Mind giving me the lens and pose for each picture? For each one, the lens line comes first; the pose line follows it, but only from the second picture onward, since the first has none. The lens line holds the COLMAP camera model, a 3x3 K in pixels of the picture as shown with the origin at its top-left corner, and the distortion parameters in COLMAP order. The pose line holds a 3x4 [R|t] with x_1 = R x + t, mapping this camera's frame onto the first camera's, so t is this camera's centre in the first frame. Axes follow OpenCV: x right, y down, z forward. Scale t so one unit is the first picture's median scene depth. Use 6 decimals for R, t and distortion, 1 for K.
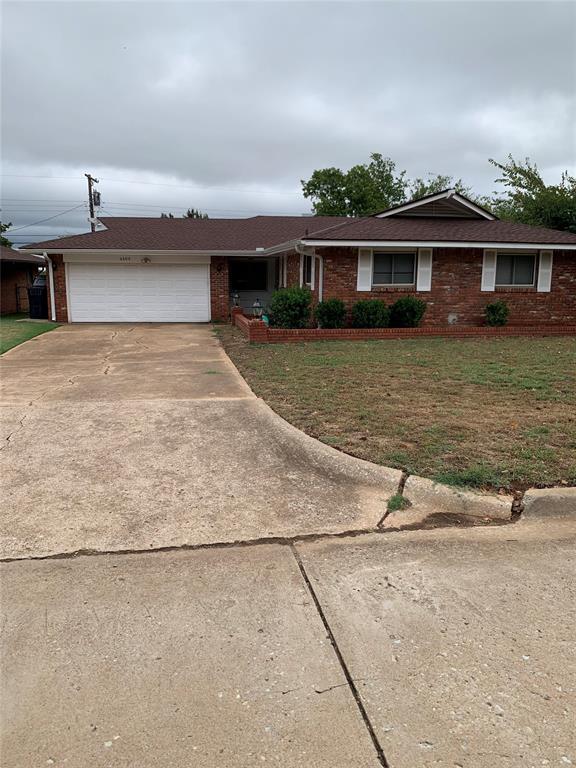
lens RADIAL K [[586.8, 0, 285.4], [0, 586.8, 379.9], [0, 0, 1]] dist [0.042120, -0.025512]
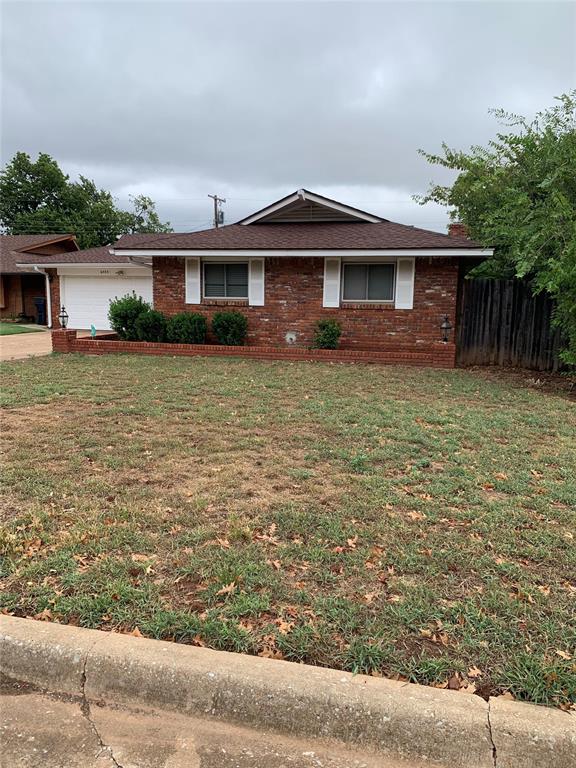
lens RADIAL K [[586.8, 0, 287.3], [0, 586.8, 389.8], [0, 0, 1]] dist [0.042120, -0.025512]
pose [[0.911366, 0.074415, -0.404813, 0.641861], [-0.077717, 0.996941, 0.008296, -0.033842], [0.404192, 0.023900, 0.914362, 0.205615]]
